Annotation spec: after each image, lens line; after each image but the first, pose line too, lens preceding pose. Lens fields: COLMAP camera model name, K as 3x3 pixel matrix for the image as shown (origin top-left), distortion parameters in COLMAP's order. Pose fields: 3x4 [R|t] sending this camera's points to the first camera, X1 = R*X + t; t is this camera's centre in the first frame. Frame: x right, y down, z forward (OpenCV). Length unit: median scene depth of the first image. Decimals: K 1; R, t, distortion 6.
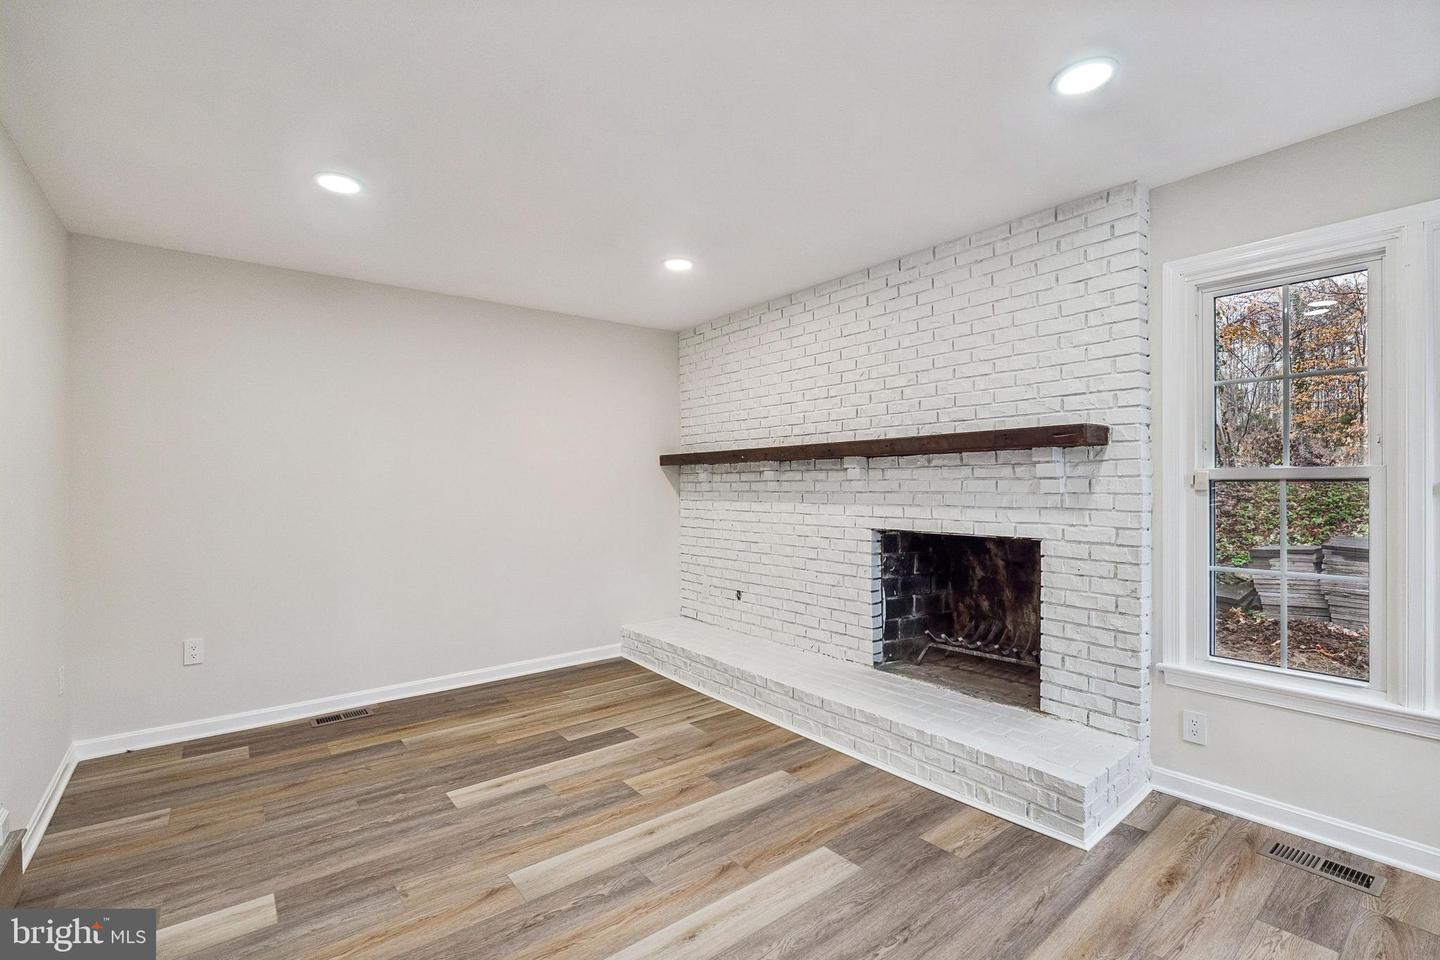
lens RADIAL K [[644.5, 0, 726.3], [0, 644.5, 483.5], [0, 0, 1]] dist [-0.010142, 0.002263]
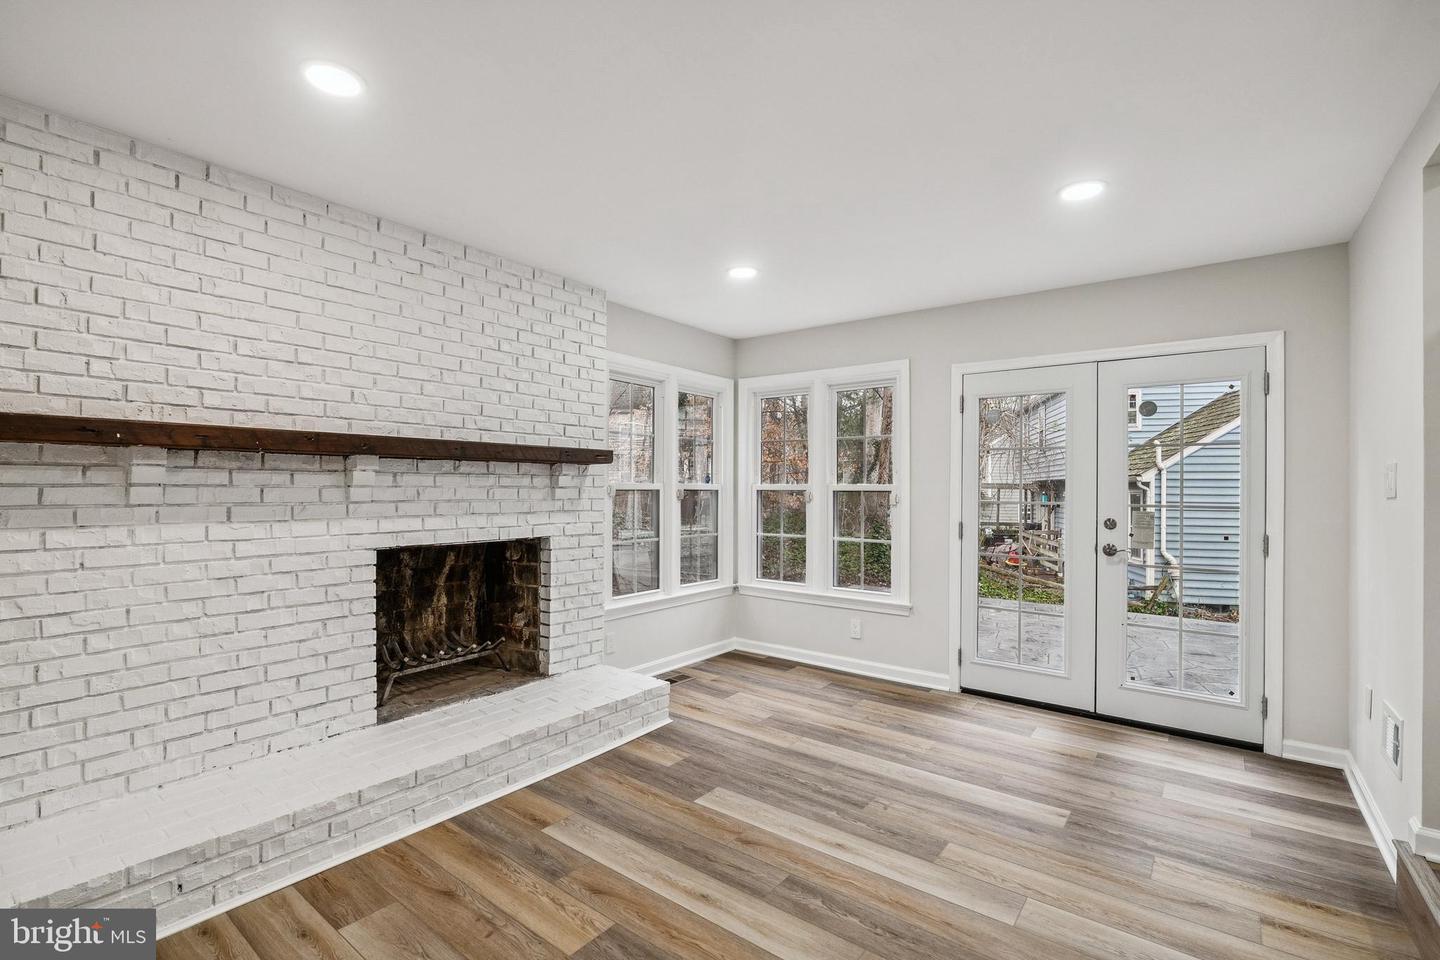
lens RADIAL K [[644.5, 0, 716.4], [0, 644.5, 483.9], [0, 0, 1]] dist [-0.010142, 0.002263]
pose [[-0.229768, 0.012157, 0.973169, -0.716064], [-0.003846, 0.999903, -0.013399, 0.000167], [-0.973238, -0.006821, -0.229699, 0.876801]]
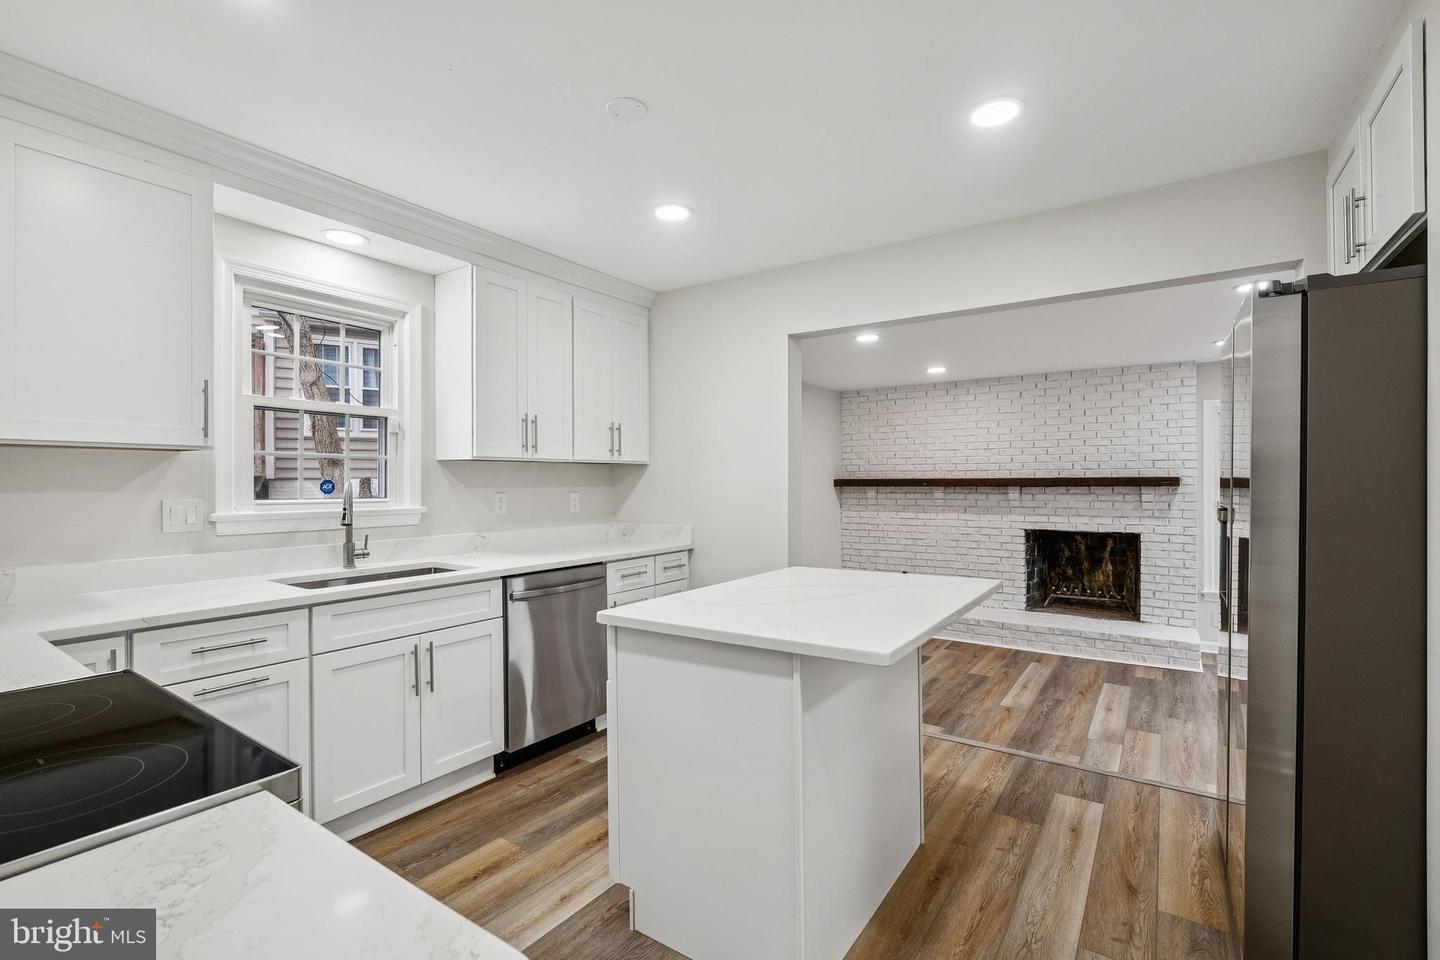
lens RADIAL K [[644.5, 0, 724.3], [0, 644.5, 478.3], [0, 0, 1]] dist [-0.010142, 0.002263]
pose [[0.957180, 0.005720, 0.289438, -1.156485], [-0.003678, 0.999964, -0.007598, -0.053829], [-0.289471, 0.006208, 0.957167, -0.449706]]
